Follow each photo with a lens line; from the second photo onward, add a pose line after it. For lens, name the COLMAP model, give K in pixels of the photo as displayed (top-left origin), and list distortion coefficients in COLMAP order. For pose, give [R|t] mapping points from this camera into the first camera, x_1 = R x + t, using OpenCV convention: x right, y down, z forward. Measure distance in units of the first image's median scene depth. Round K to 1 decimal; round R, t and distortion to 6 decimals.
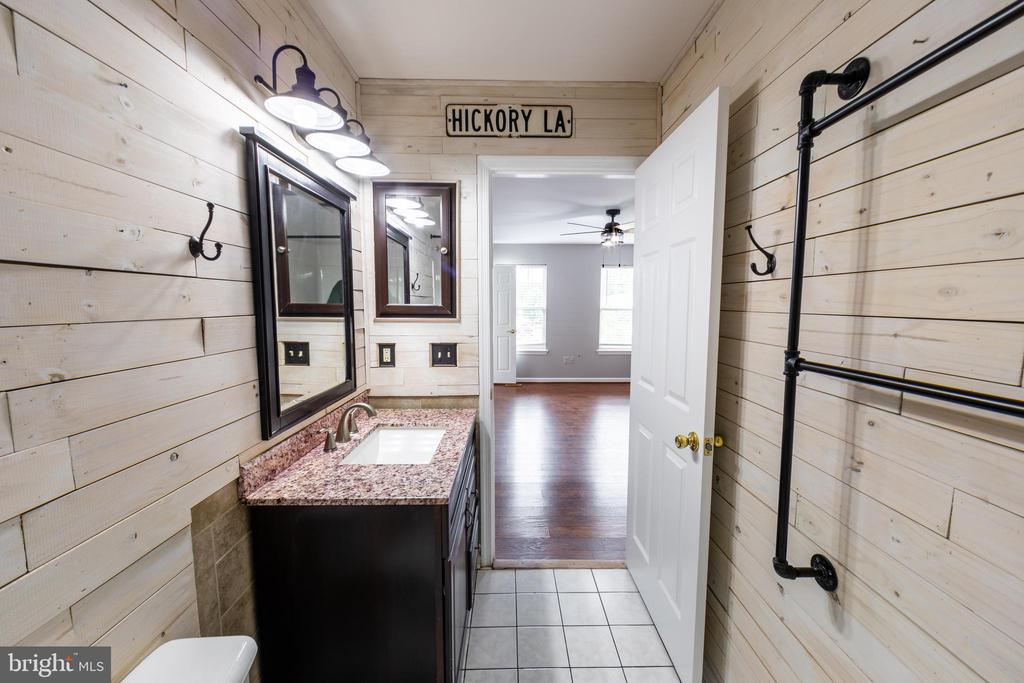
lens RADIAL K [[419.1, 0, 512.0], [0, 419.1, 341.5], [0, 0, 1]] dist [-0.000932, -0.000011]
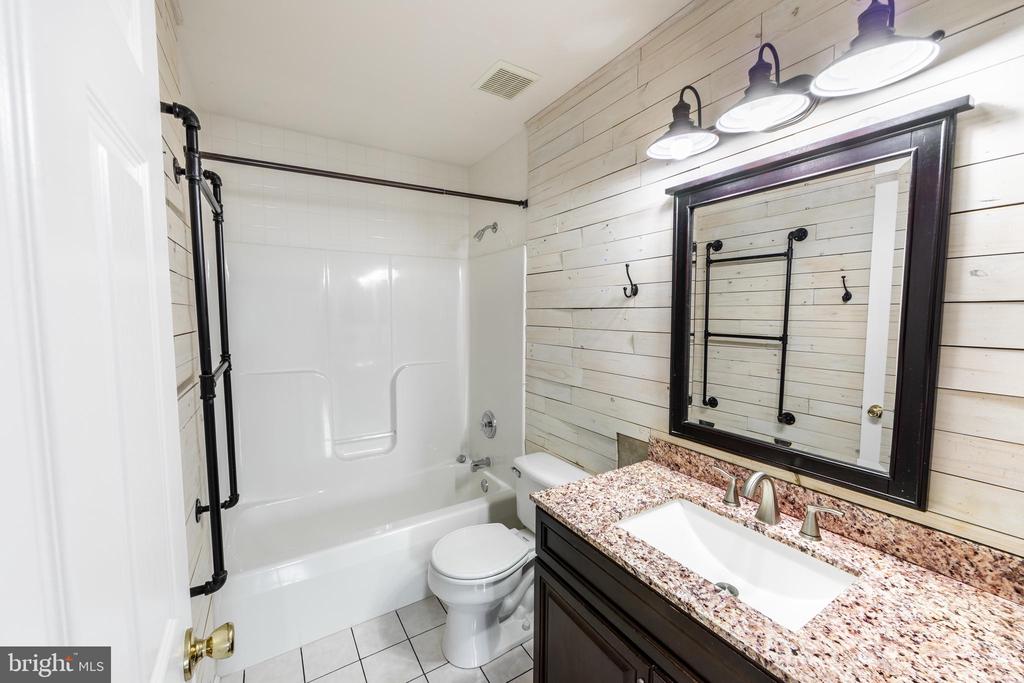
lens RADIAL K [[405.0, 0, 512.0], [0, 405.0, 341.5], [0, 0, 1]] dist [-0.001620, -0.000101]
pose [[-0.861826, 0.037726, -0.505798, 0.408440], [-0.045621, 0.987422, 0.151382, -0.193934], [0.505147, 0.153540, -0.849265, 1.726905]]
